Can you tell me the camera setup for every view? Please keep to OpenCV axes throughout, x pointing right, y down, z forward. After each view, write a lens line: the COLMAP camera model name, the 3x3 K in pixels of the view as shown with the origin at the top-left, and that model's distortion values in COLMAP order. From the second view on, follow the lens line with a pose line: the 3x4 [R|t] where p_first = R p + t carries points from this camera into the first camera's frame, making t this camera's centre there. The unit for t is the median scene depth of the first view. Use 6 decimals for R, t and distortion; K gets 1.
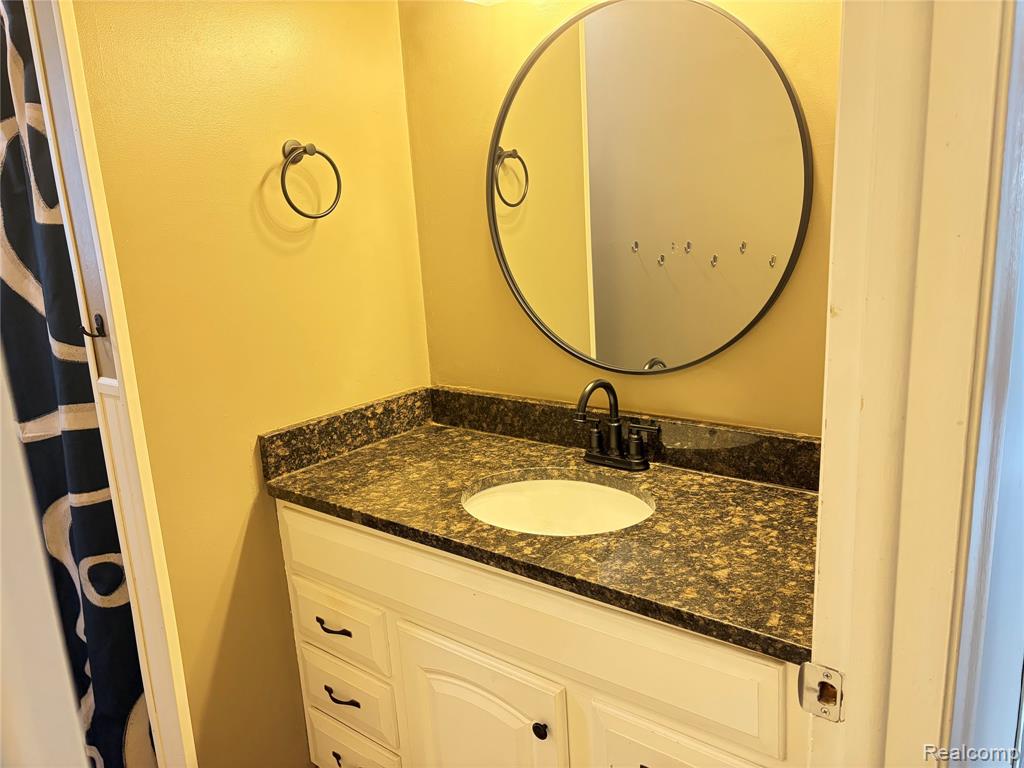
lens RADIAL K [[779.2, 0, 511.5], [0, 779.2, 382.9], [0, 0, 1]] dist [0.035536, -0.006083]
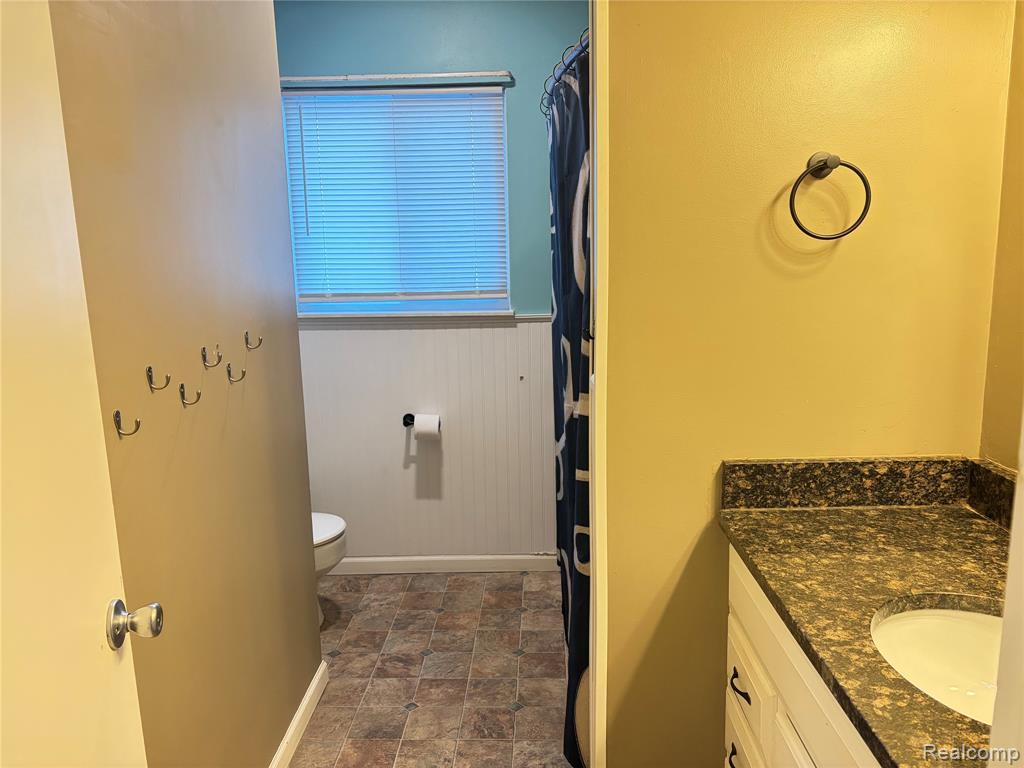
lens RADIAL K [[779.2, 0, 511.6], [0, 779.2, 387.0], [0, 0, 1]] dist [0.035536, -0.006083]
pose [[0.603485, 0.180749, -0.776618, 0.241068], [-0.183915, 0.979260, 0.084997, -0.053494], [0.775874, 0.091537, 0.624212, 0.175145]]
